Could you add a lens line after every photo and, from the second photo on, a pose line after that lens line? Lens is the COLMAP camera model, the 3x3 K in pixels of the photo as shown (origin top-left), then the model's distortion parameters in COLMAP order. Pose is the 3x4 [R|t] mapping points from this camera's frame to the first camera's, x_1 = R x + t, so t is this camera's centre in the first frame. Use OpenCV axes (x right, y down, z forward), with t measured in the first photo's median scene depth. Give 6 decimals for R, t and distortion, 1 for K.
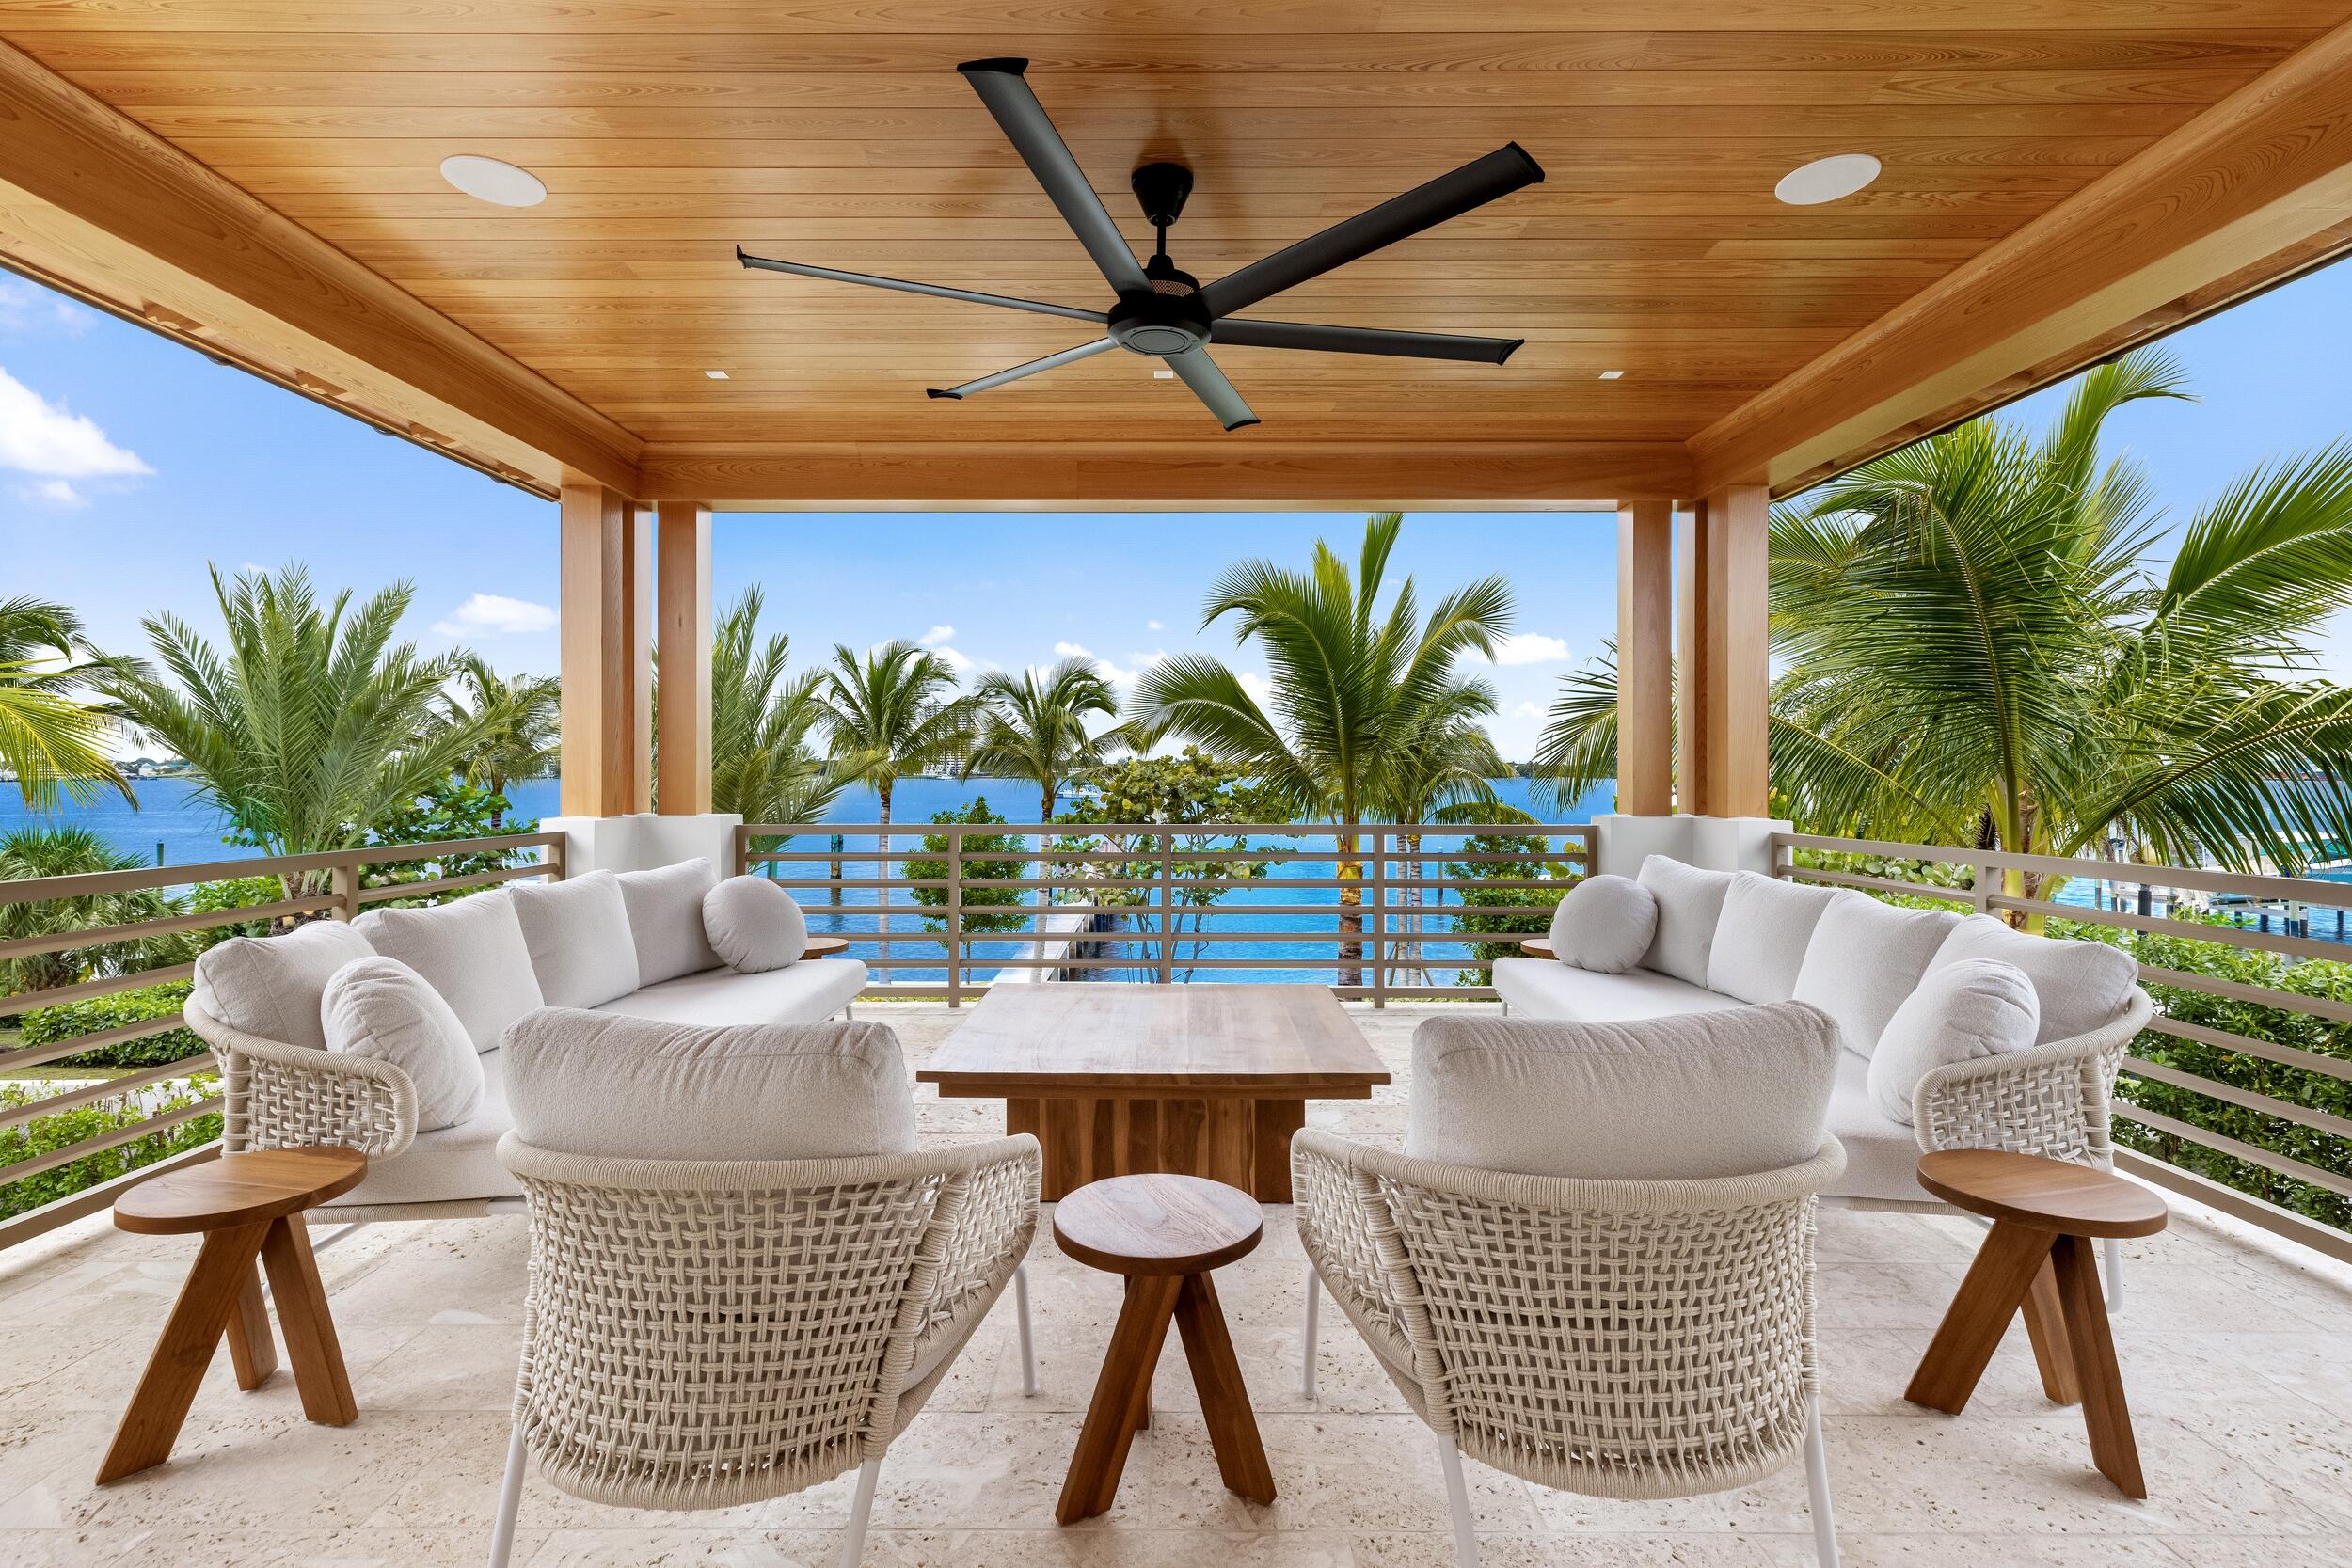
lens RADIAL K [[1067.3, 0, 1180.1], [0, 1067.3, 773.1], [0, 0, 1]] dist [0.009967, -0.000165]
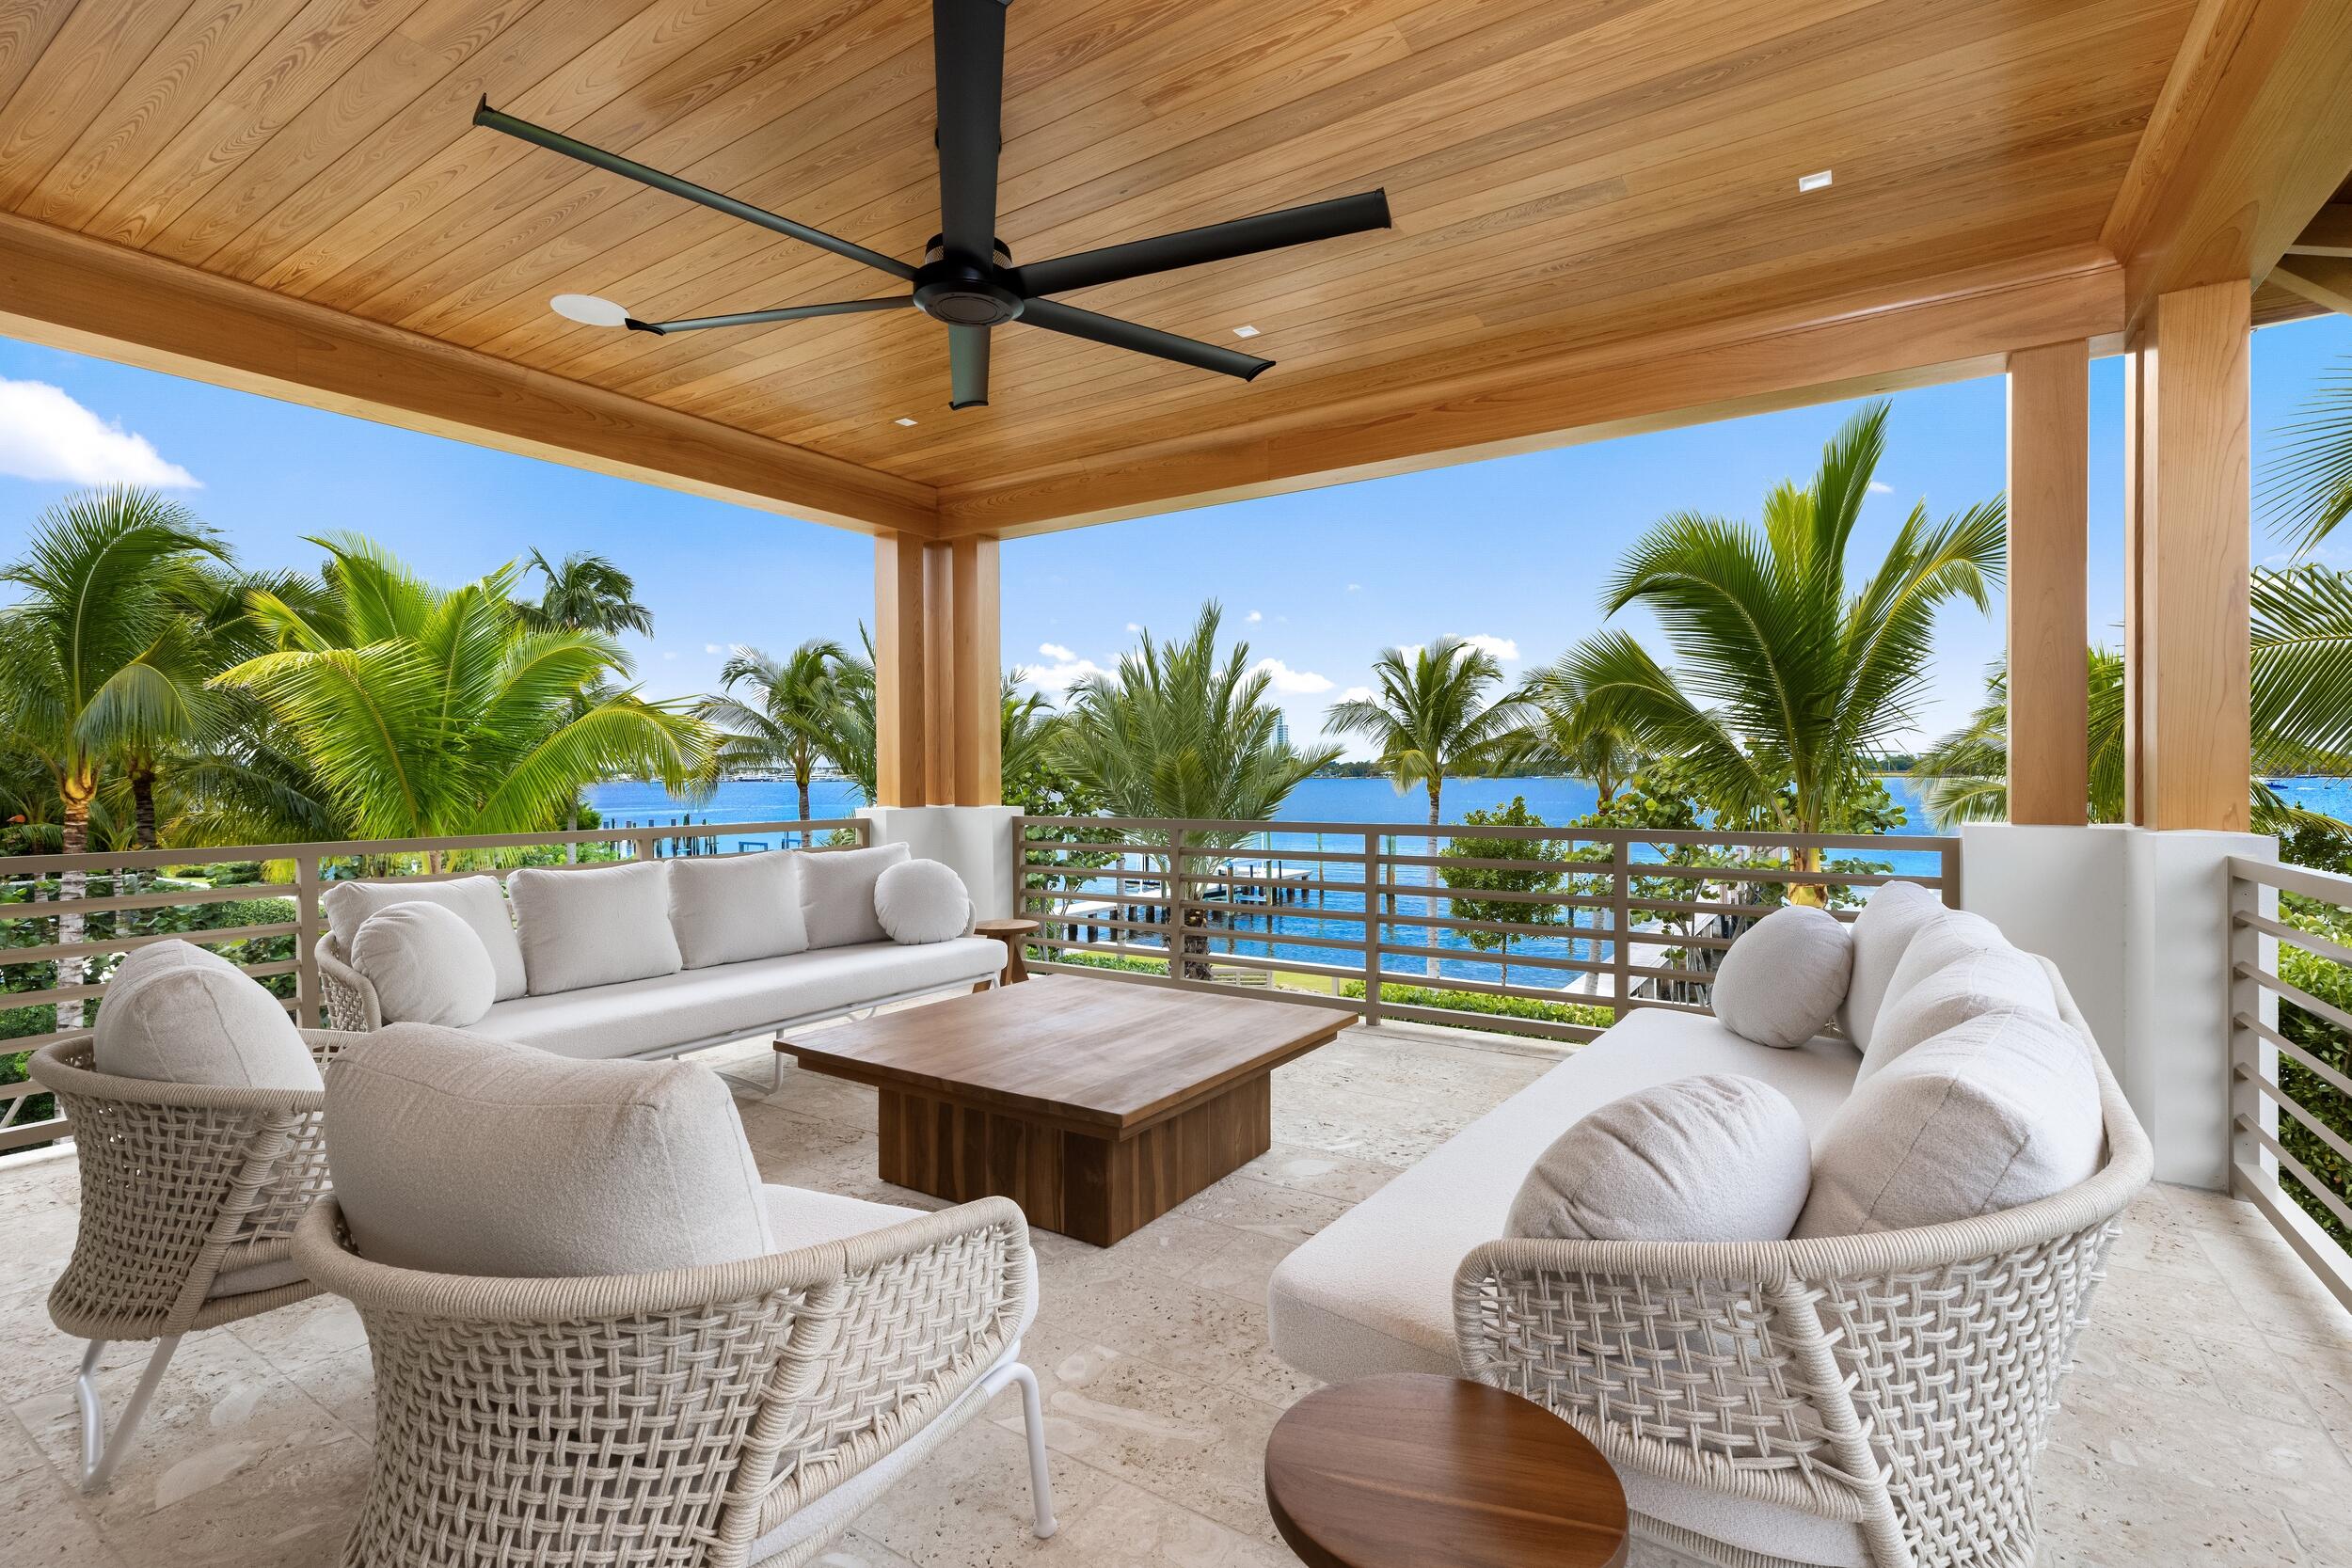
lens RADIAL K [[1067.3, 0, 1201.0], [0, 1067.3, 779.6], [0, 0, 1]] dist [0.009967, -0.000165]
pose [[0.841252, -0.001240, -0.540642, 0.232545], [0.004777, 0.999975, 0.005141, 0.003229], [0.540622, -0.006907, 0.841237, 0.106392]]
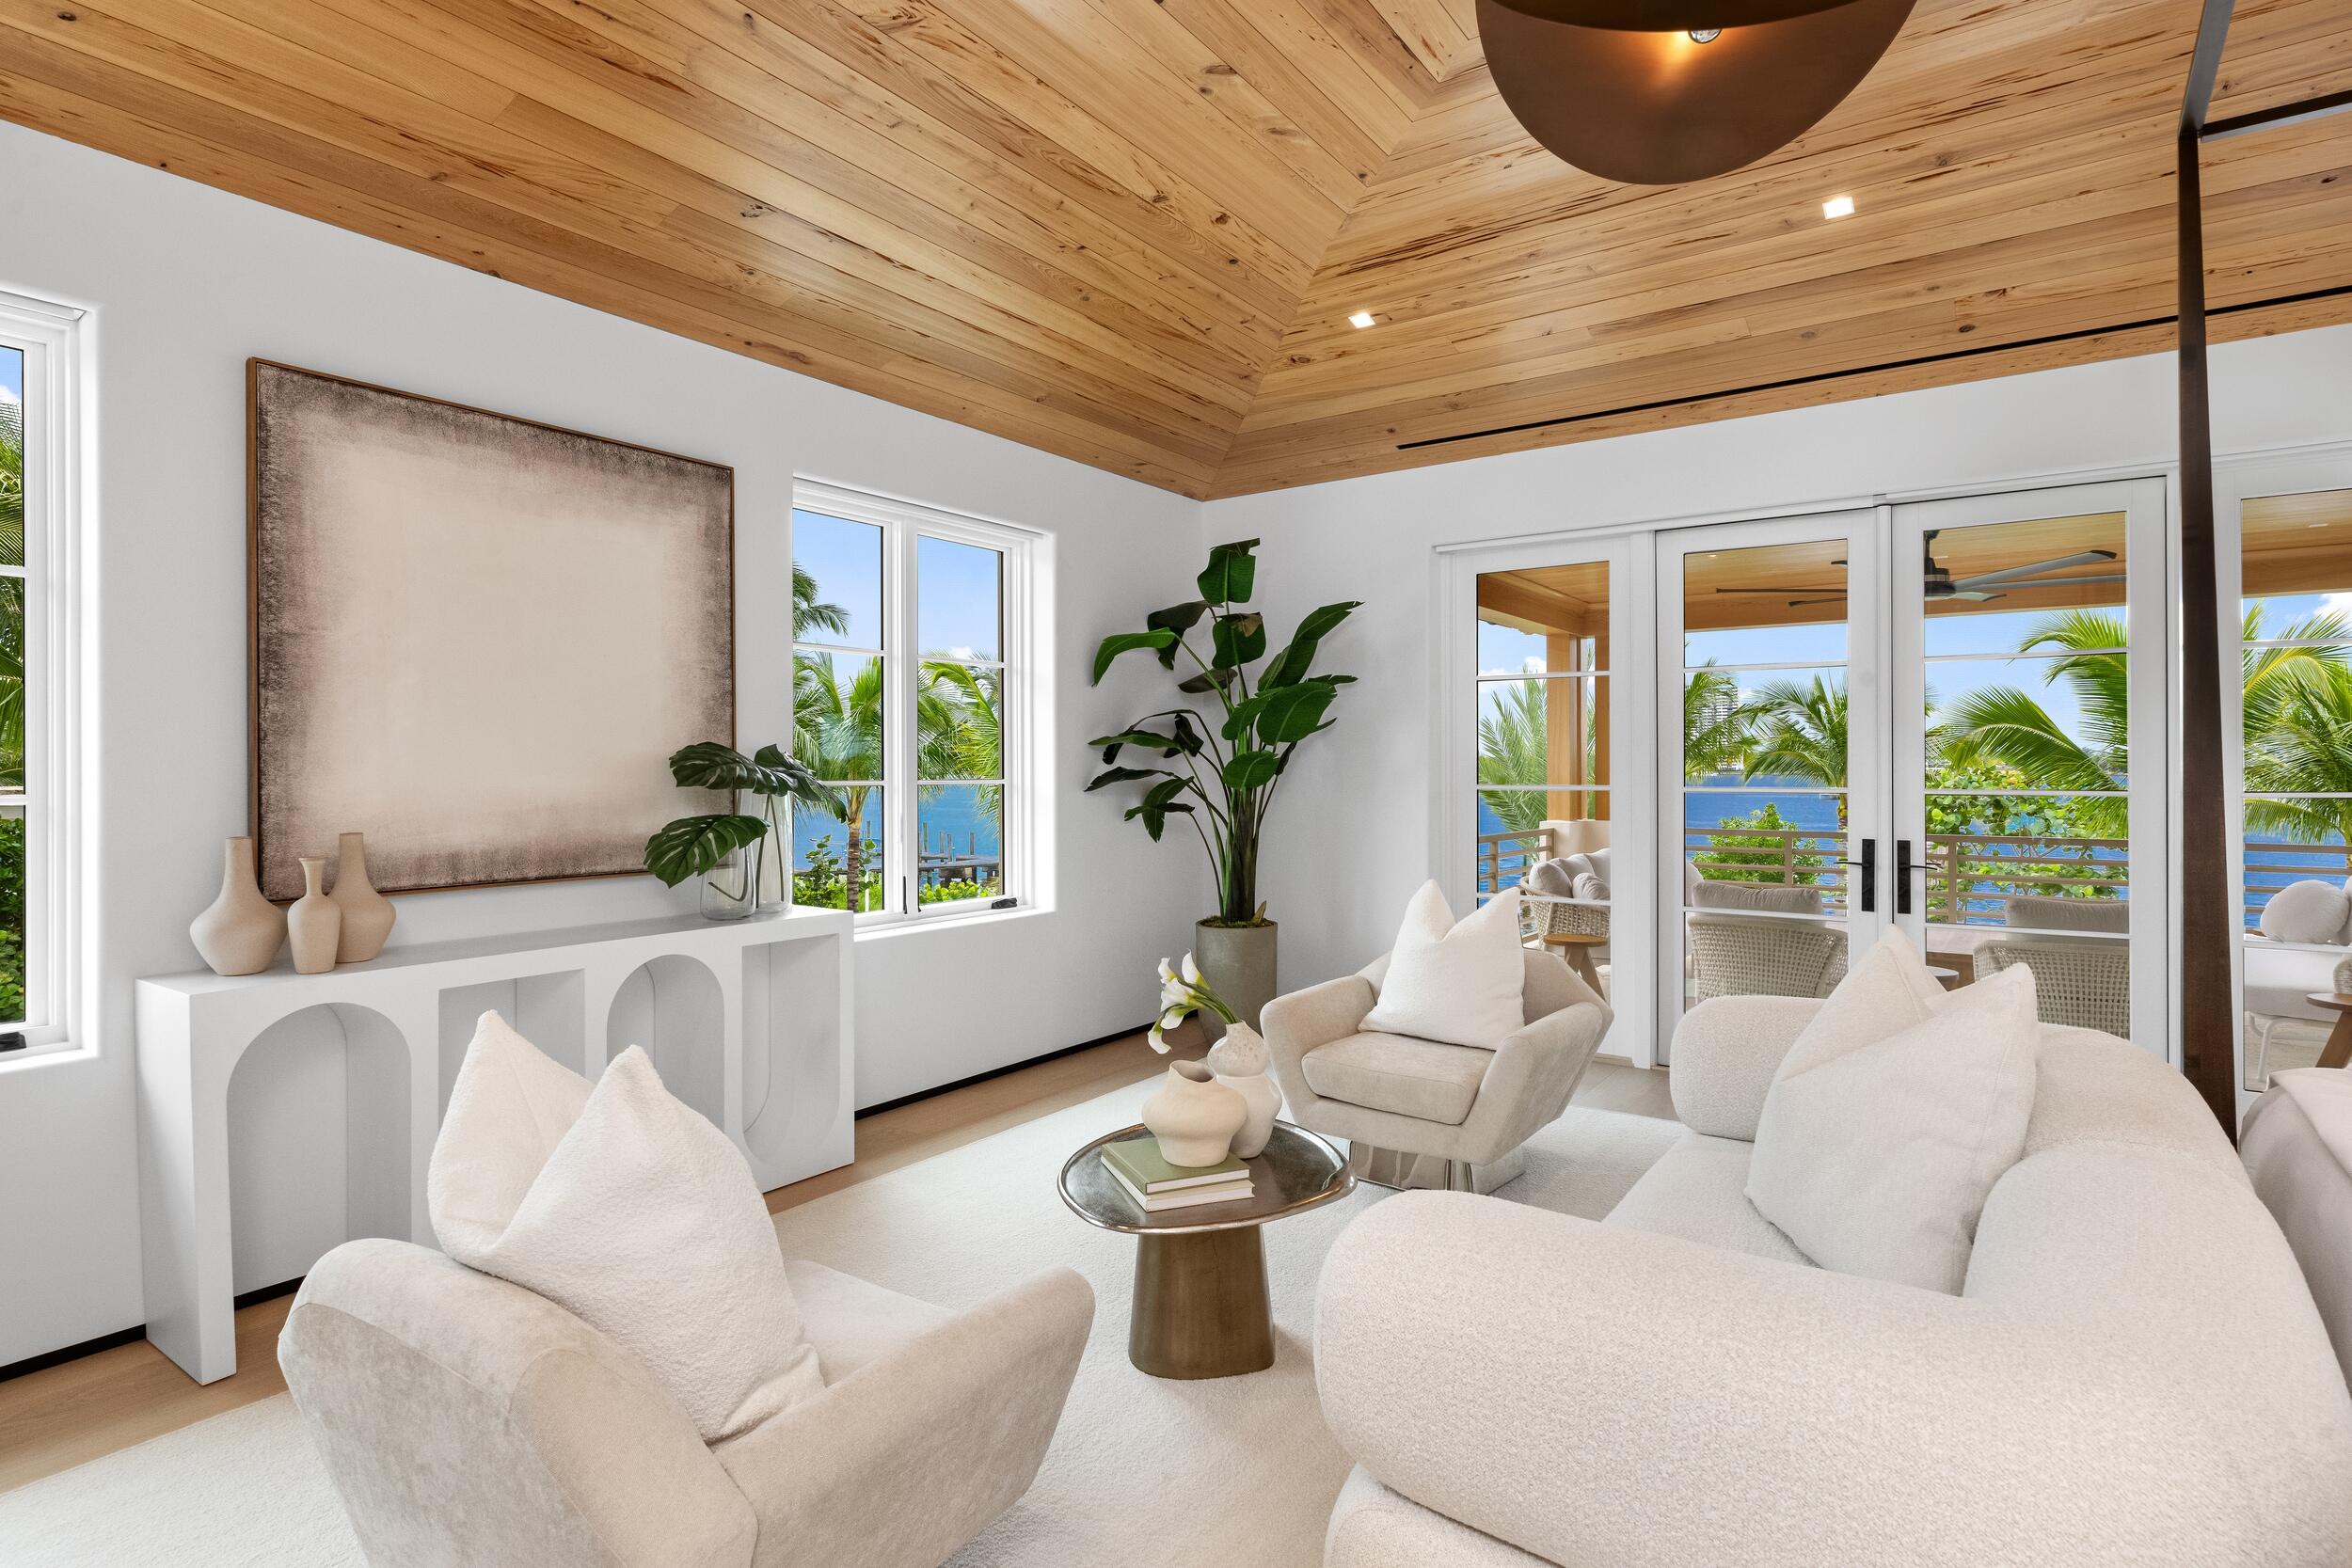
lens RADIAL K [[1162.6, 0, 1191.4], [0, 1162.6, 777.0], [0, 0, 1]] dist [-0.002372, -0.000040]
pose [[0.811144, 0.002413, -0.584842, 0.039661], [0.001460, 0.999980, 0.006151, -0.027677], [0.584845, -0.005843, 0.811124, -0.582683]]
